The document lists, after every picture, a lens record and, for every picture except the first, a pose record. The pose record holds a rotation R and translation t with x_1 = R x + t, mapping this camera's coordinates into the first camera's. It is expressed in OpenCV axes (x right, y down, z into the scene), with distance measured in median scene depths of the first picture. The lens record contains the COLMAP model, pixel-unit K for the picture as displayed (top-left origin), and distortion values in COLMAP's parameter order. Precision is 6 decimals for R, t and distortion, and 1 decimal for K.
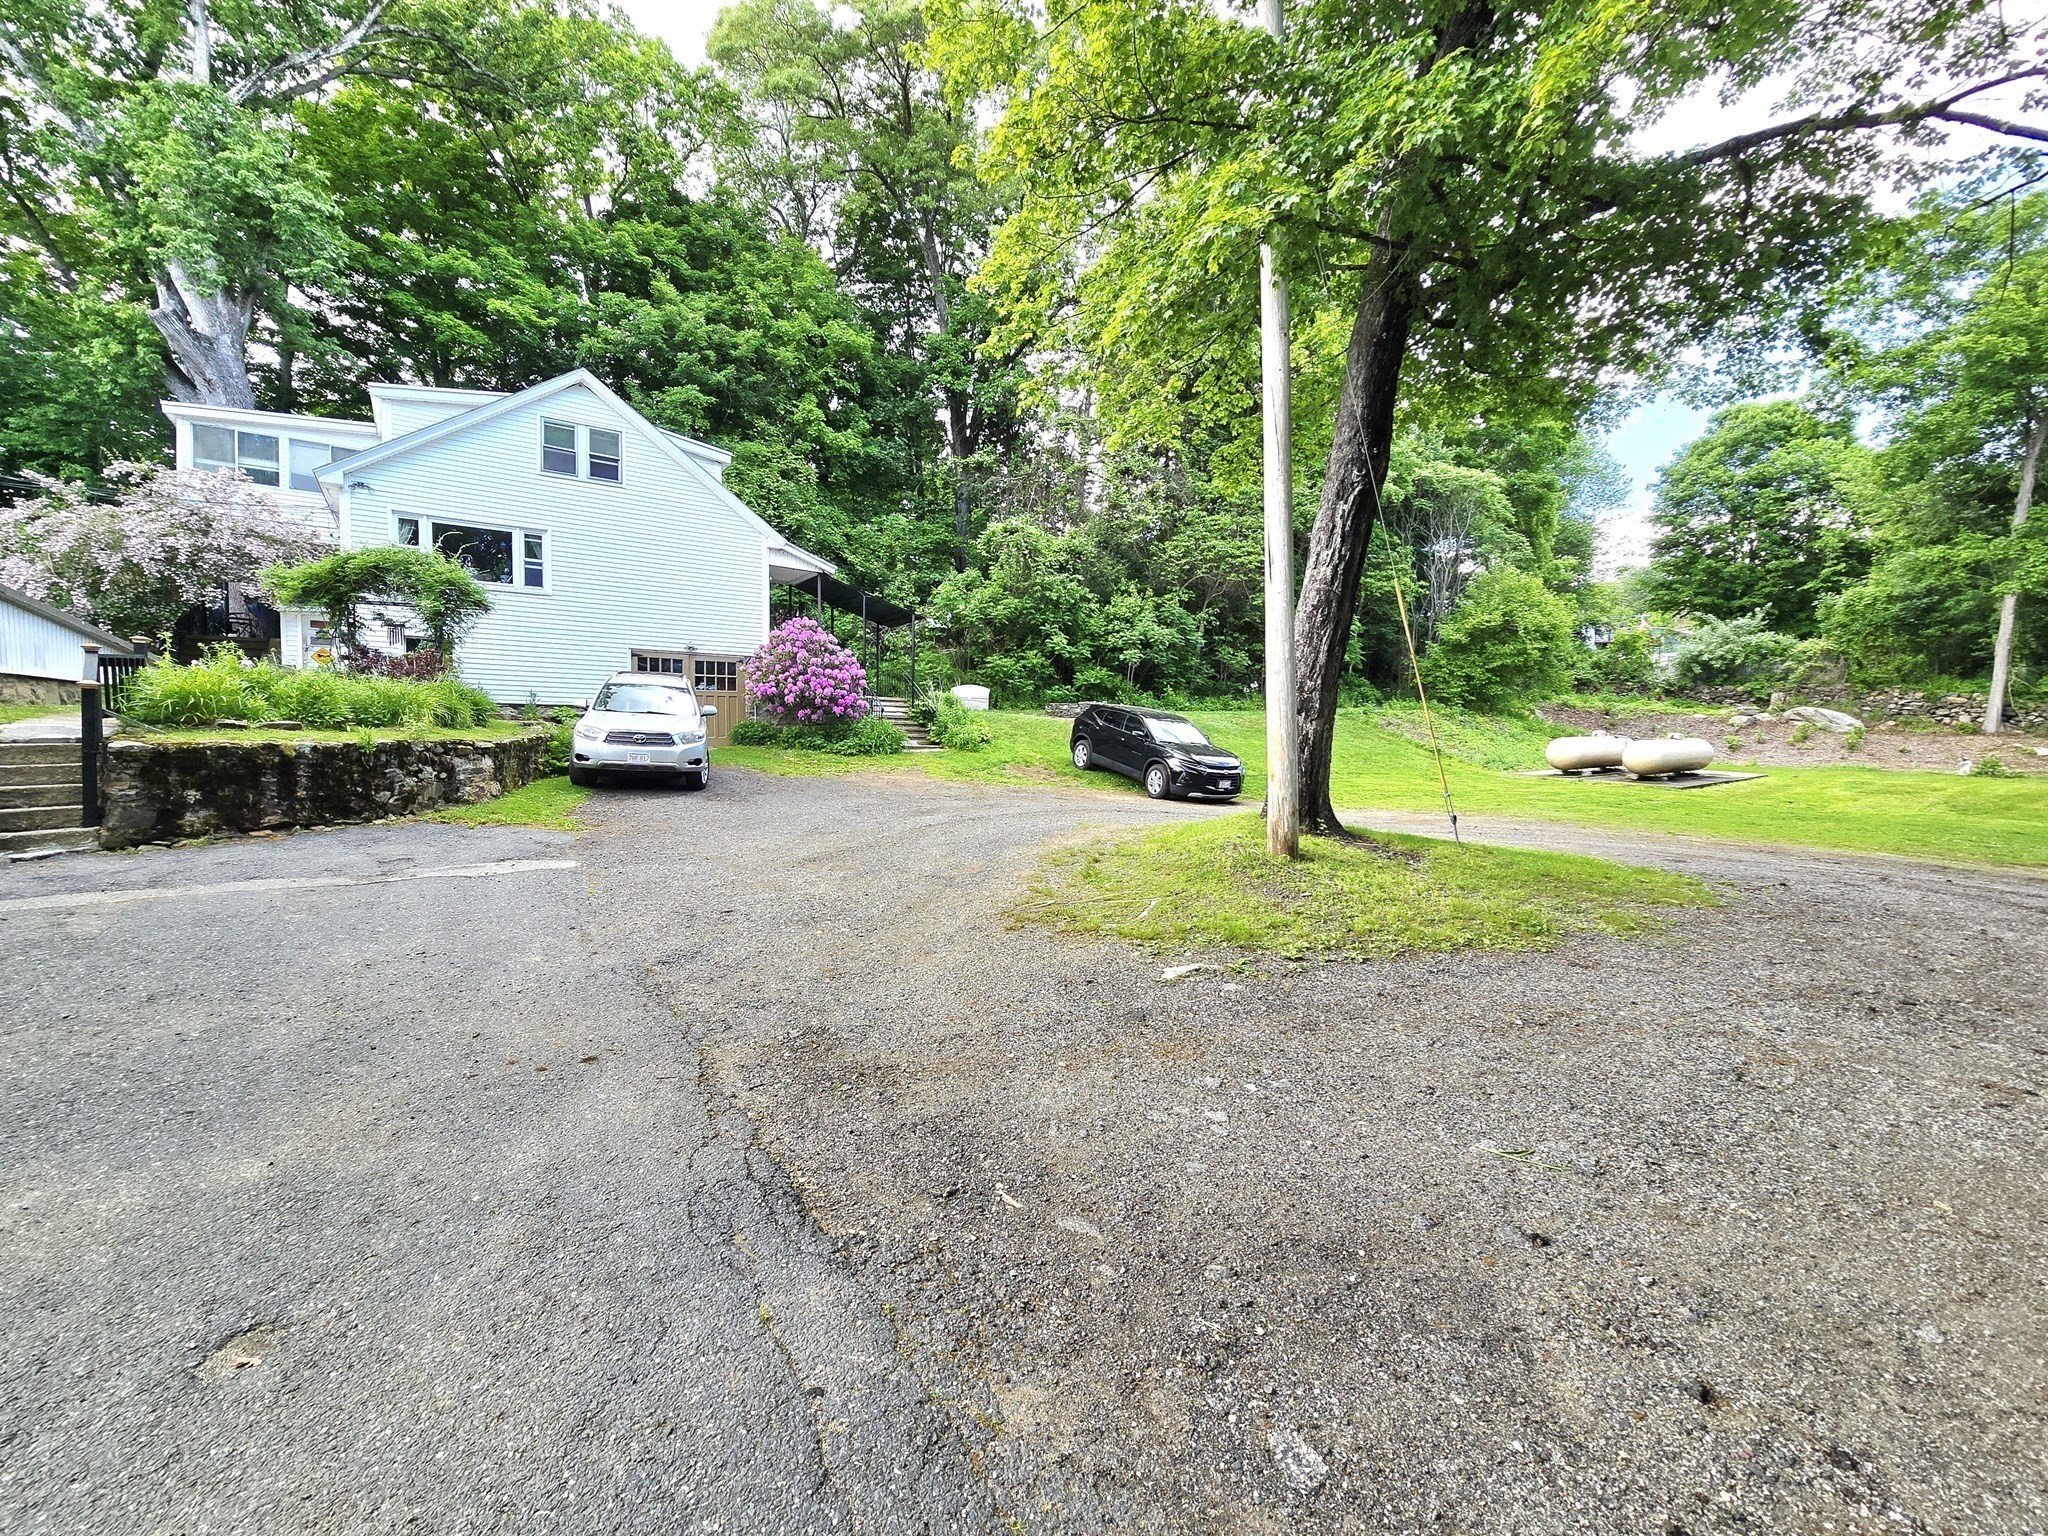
lens RADIAL K [[837.3, 0, 1021.8], [0, 837.3, 769.7], [0, 0, 1]] dist [-0.006163, 0.001131]
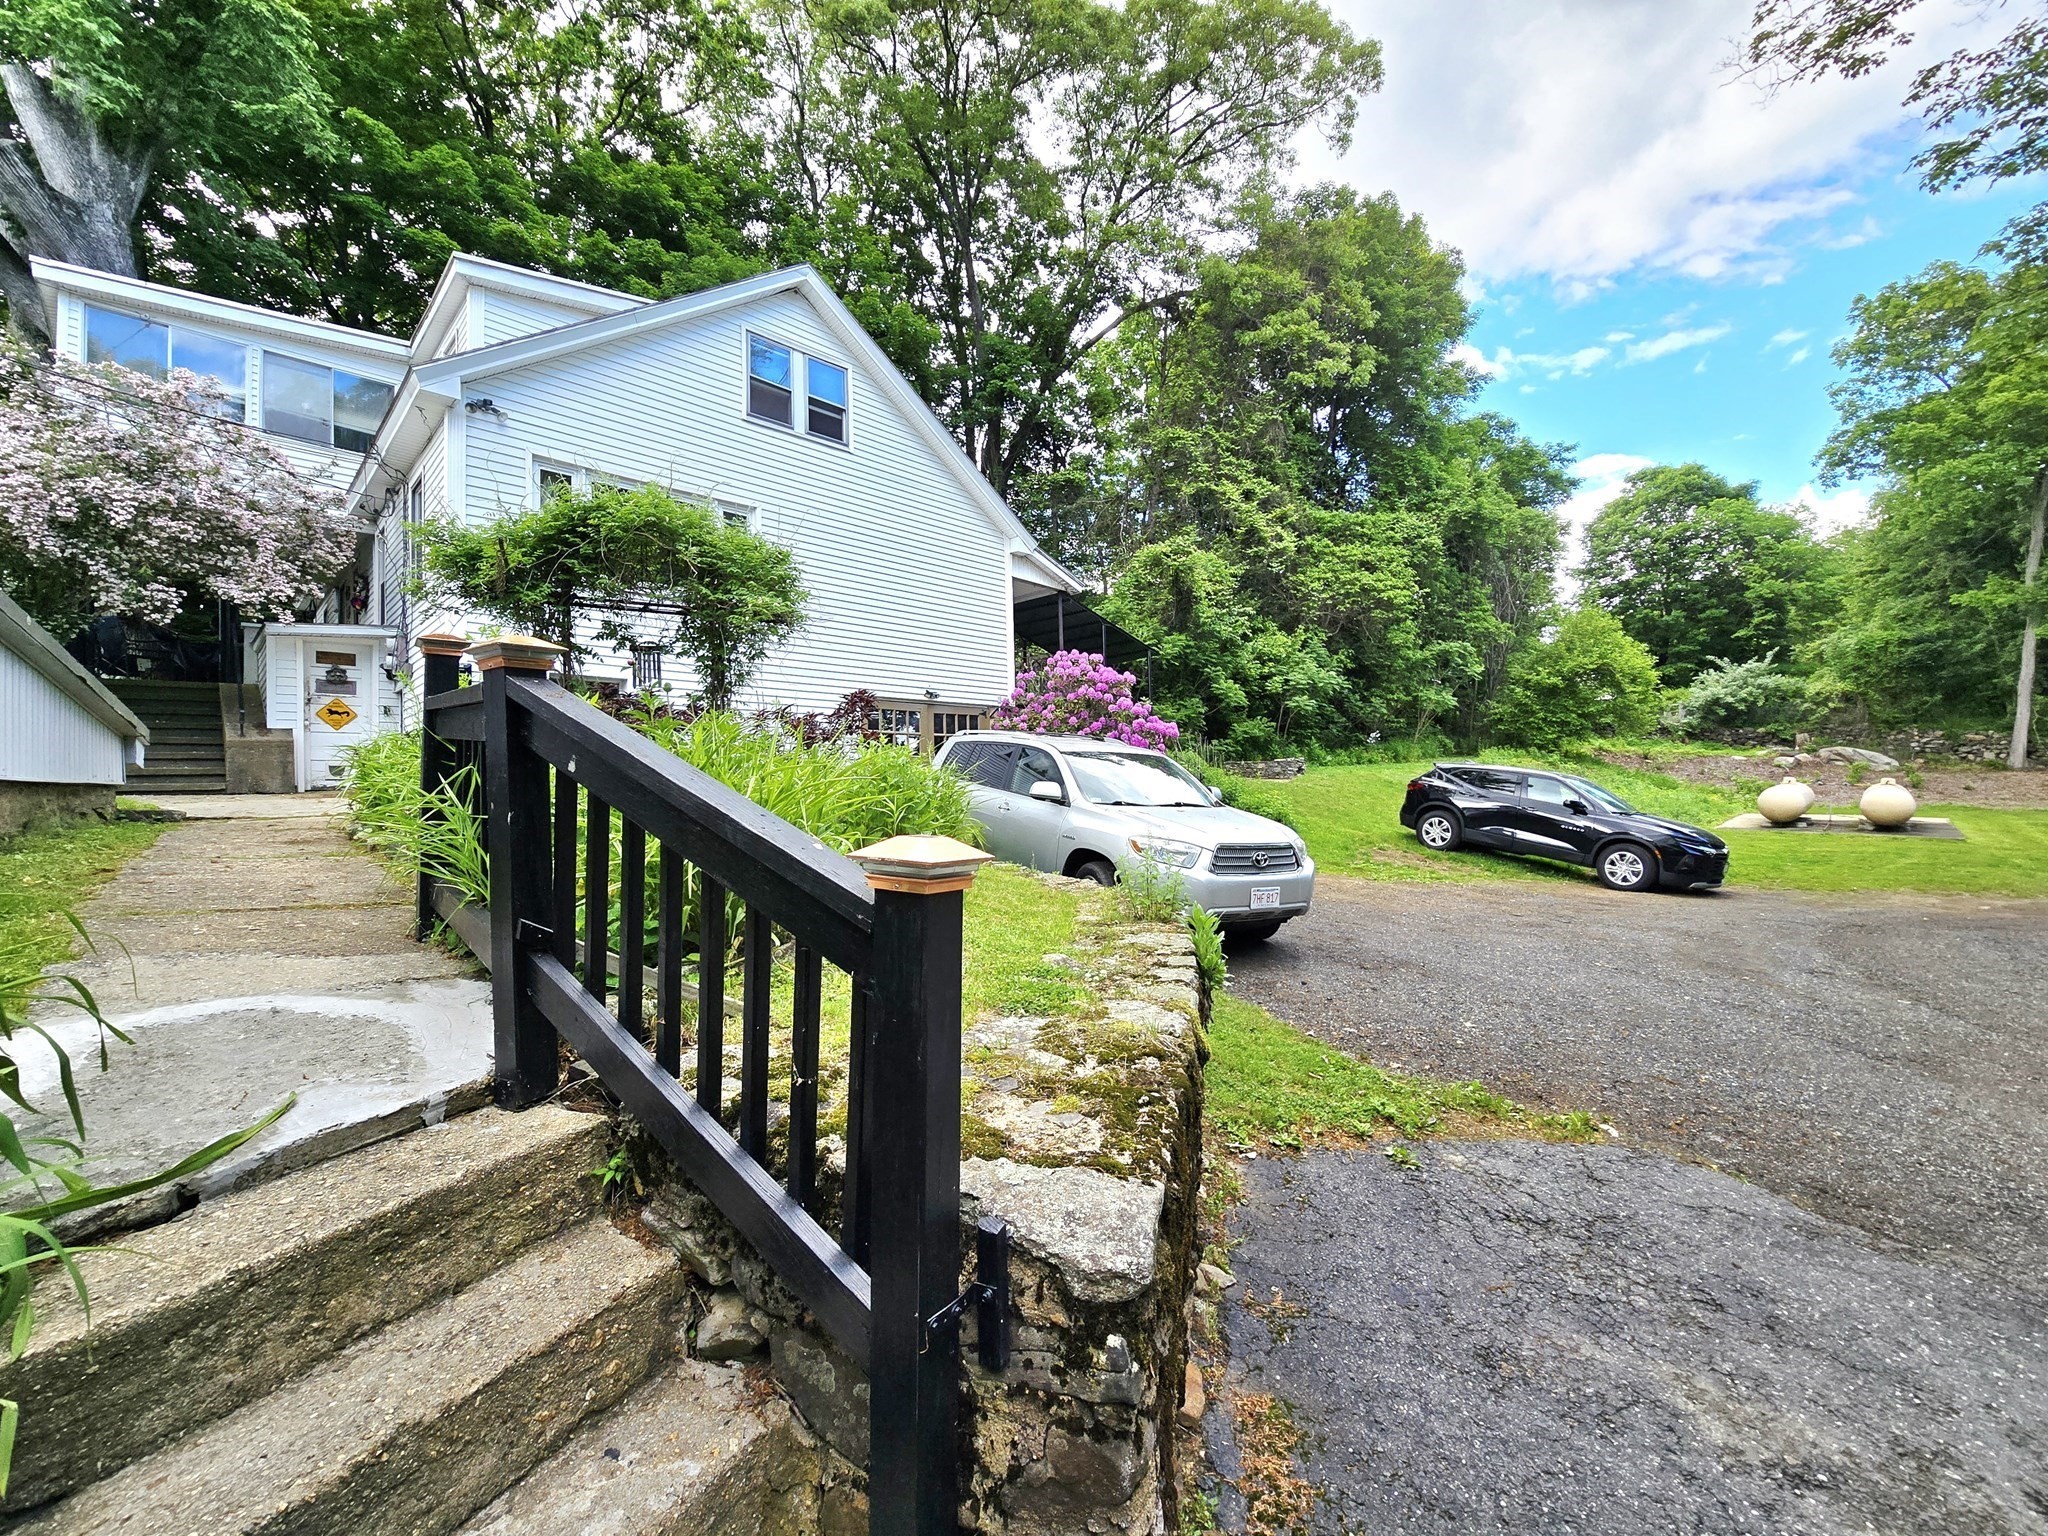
lens RADIAL K [[837.3, 0, 1019.3], [0, 837.3, 767.3], [0, 0, 1]] dist [-0.006163, 0.001131]
pose [[0.984235, -0.023635, 0.175279, -0.425974], [0.035005, 0.997458, -0.062066, -0.041025], [-0.173366, 0.067224, 0.982560, 0.316732]]
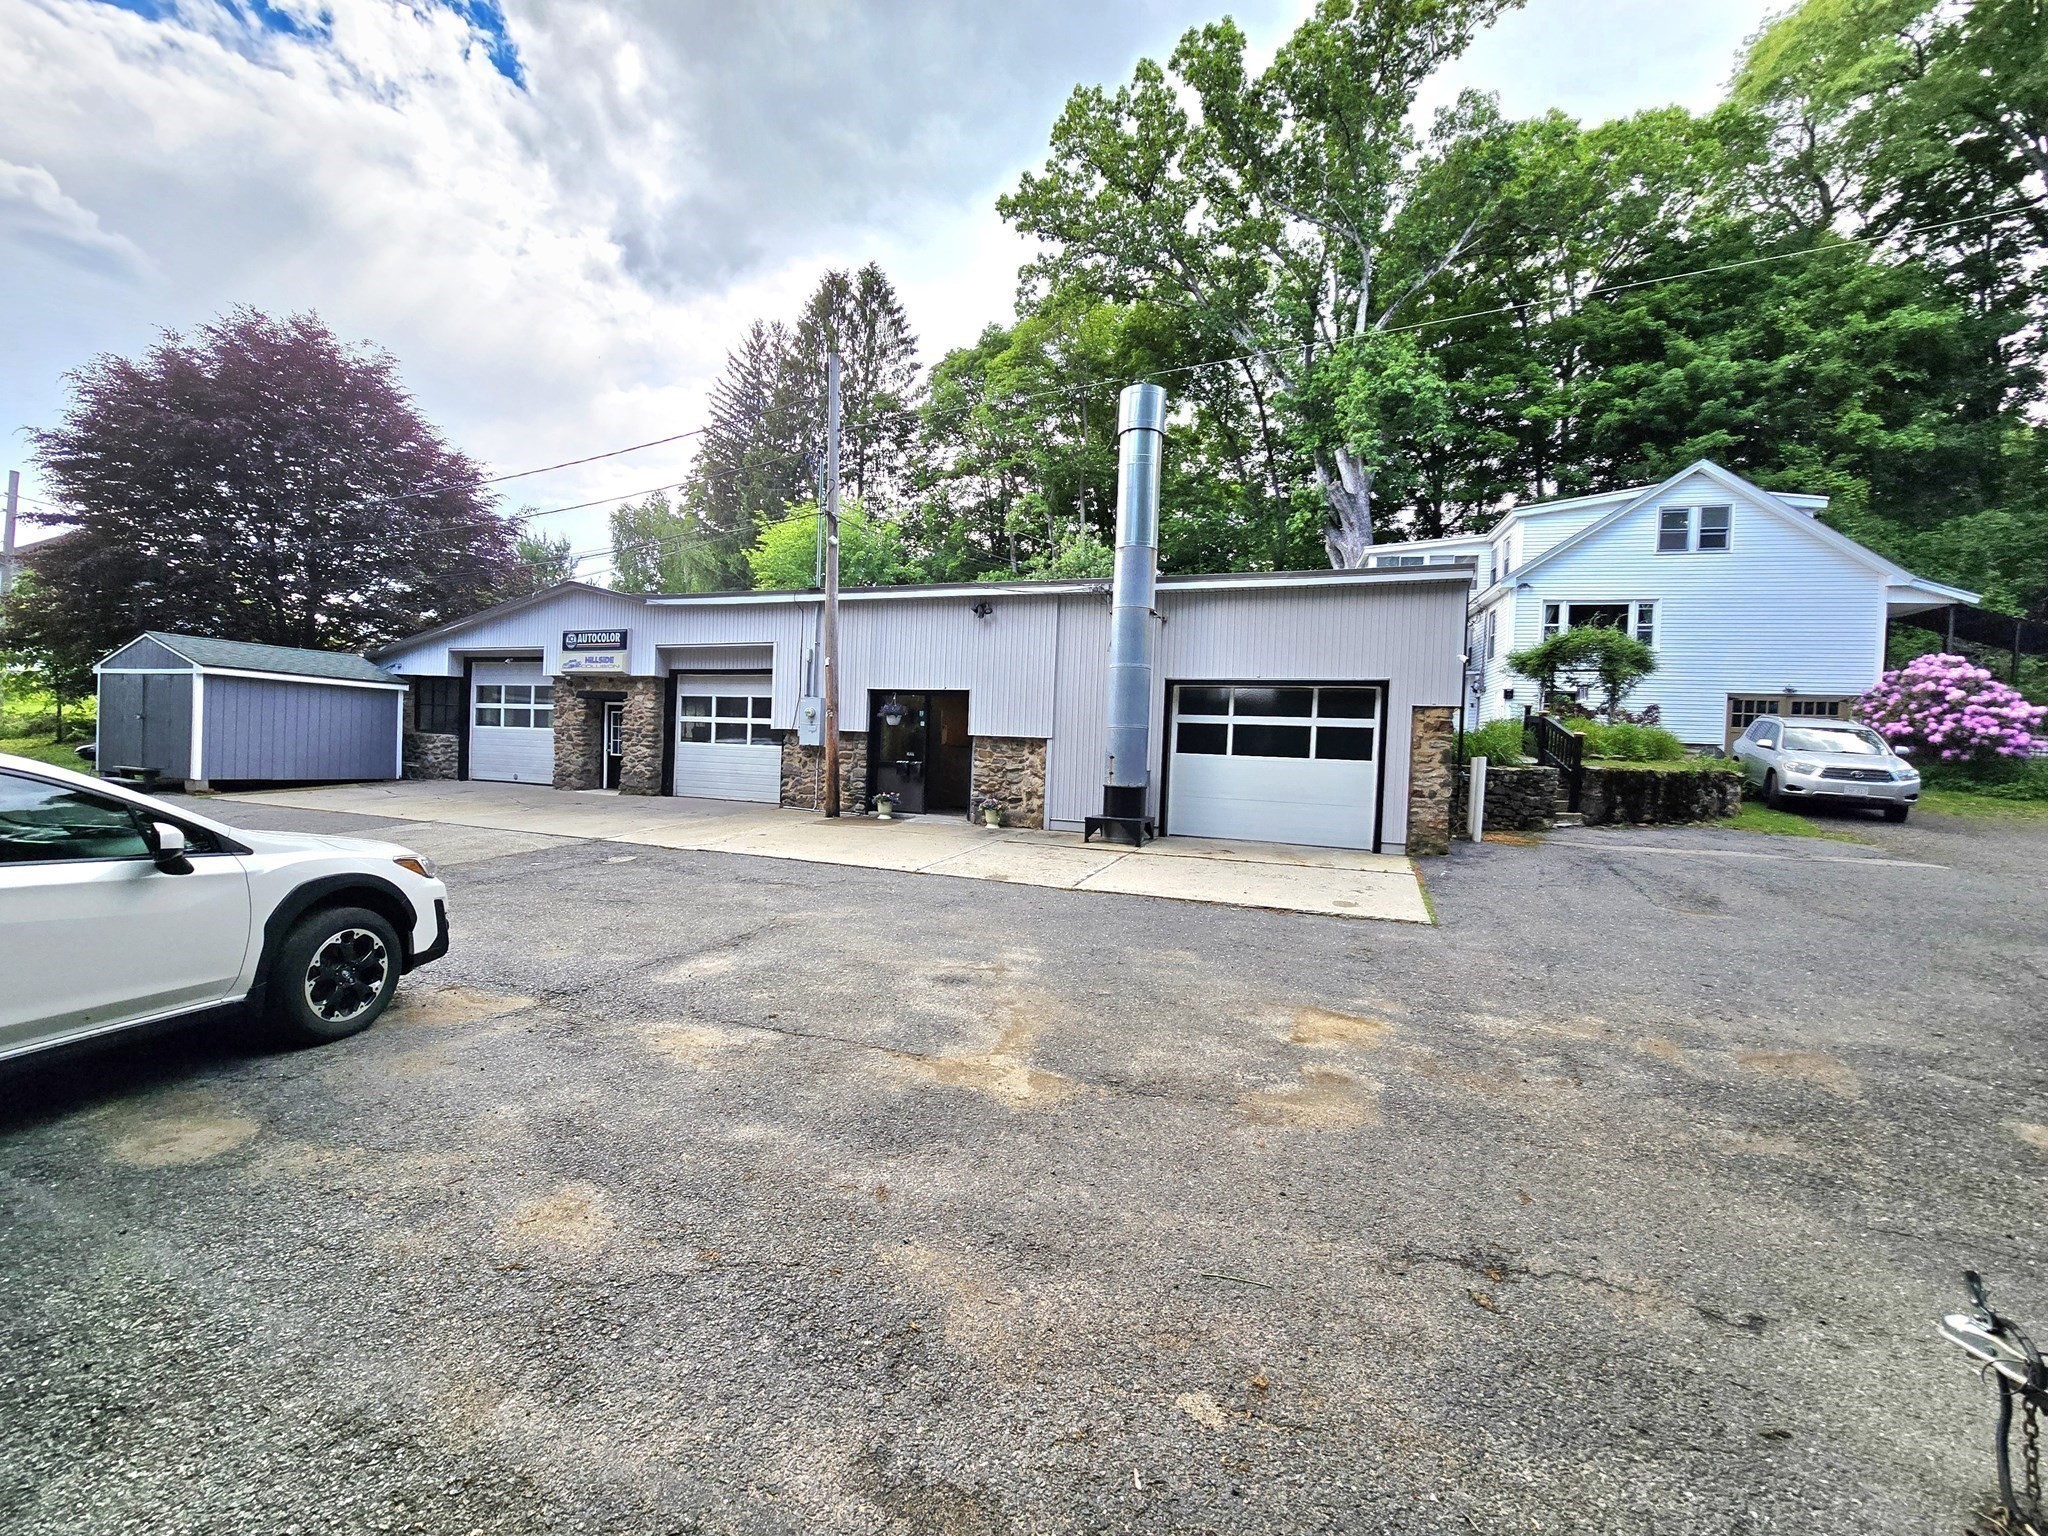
lens RADIAL K [[837.3, 0, 1014.0], [0, 837.3, 772.4], [0, 0, 1]] dist [-0.006163, 0.001131]
pose [[0.628513, 0.037960, -0.776872, -0.178934], [-0.062604, 0.998037, -0.001882, 0.023036], [0.775276, 0.049819, 0.629655, -0.419706]]
